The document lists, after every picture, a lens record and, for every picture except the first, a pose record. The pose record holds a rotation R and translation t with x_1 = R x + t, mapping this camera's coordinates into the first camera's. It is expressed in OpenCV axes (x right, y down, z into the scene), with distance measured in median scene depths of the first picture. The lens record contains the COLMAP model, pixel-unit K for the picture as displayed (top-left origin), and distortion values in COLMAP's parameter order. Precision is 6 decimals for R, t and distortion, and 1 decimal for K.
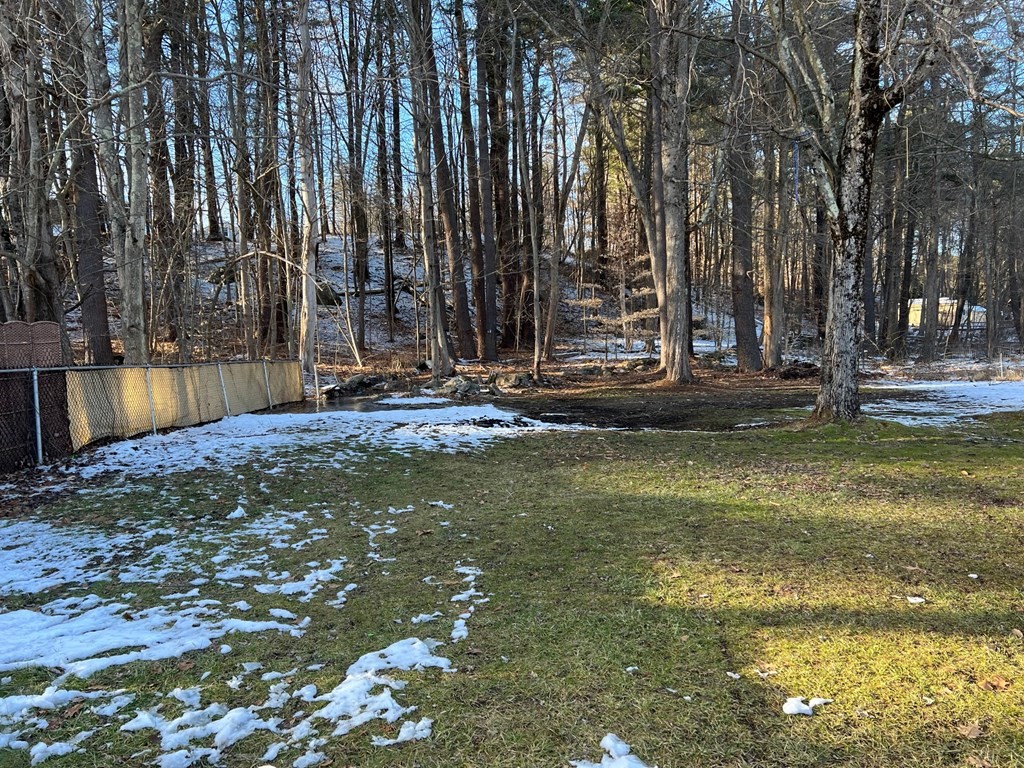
lens RADIAL K [[777.2, 0, 512.4], [0, 777.2, 383.3], [0, 0, 1]] dist [0.069194, -0.001806]
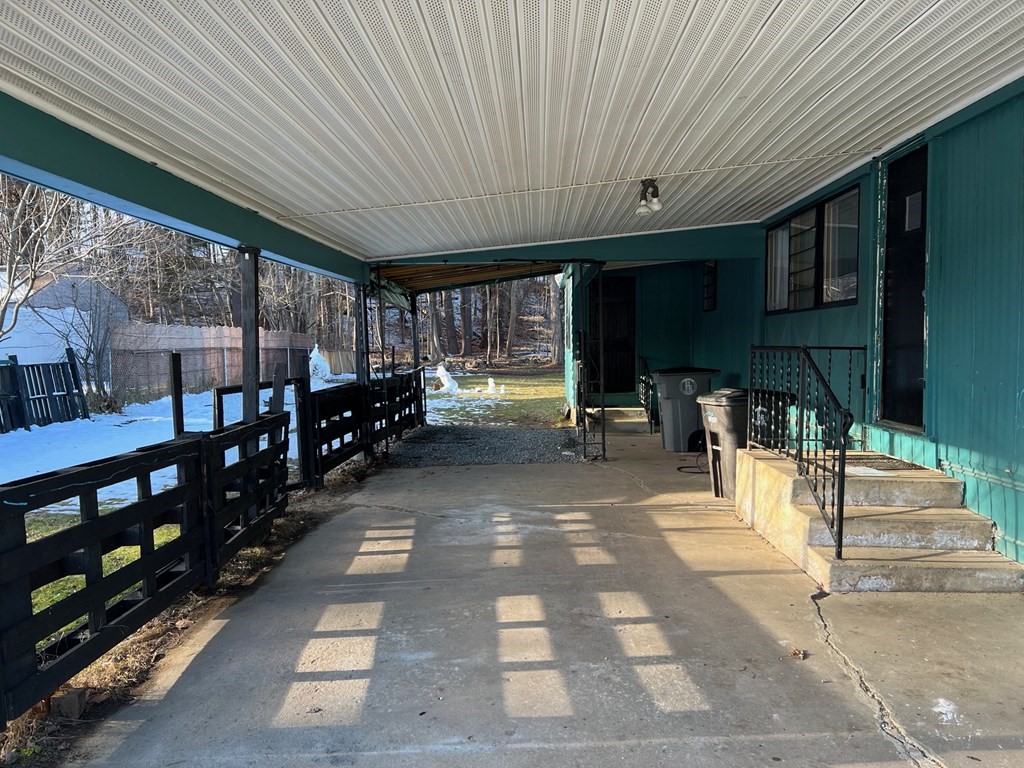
lens RADIAL K [[777.2, 0, 507.4], [0, 777.2, 381.9], [0, 0, 1]] dist [0.069194, -0.001806]
pose [[0.999956, 0.009322, -0.000389, 0.051692], [-0.009324, 0.999939, -0.005911, 0.031863], [0.000334, 0.005914, 0.999982, -0.563989]]
